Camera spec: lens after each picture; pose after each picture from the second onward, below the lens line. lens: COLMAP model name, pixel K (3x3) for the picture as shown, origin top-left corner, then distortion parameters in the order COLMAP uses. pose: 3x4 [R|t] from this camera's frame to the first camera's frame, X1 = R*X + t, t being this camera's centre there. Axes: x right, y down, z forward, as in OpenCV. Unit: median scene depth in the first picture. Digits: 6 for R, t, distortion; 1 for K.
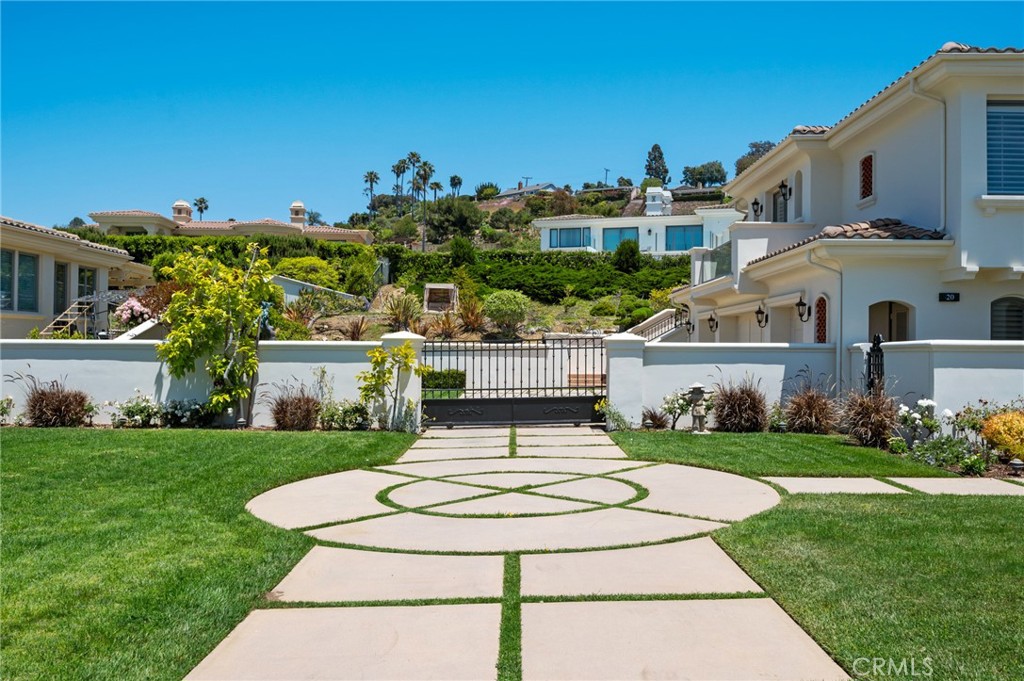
lens RADIAL K [[895.7, 0, 512.0], [0, 895.7, 340.5], [0, 0, 1]] dist [-0.003352, 0.001693]
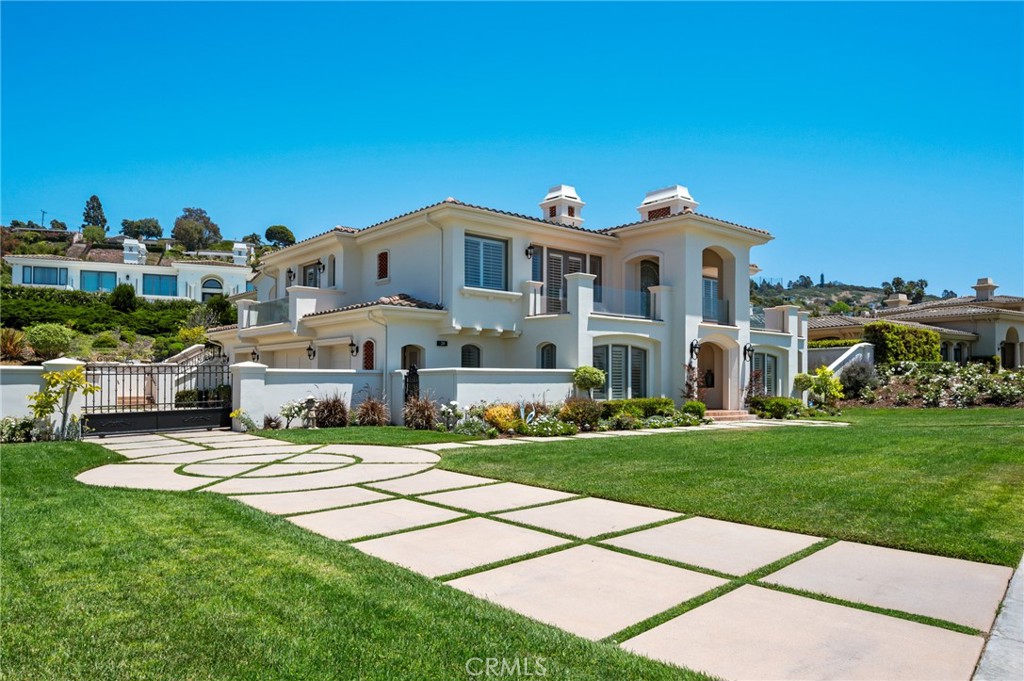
lens RADIAL K [[697.8, 0, 511.9], [0, 697.8, 379.8], [0, 0, 1]] dist [-0.001389, -0.000793]
pose [[0.758314, -0.003585, 0.651879, -0.252663], [-0.004192, 0.999937, 0.010376, 0.006063], [-0.651876, -0.010601, 0.758252, -0.091079]]
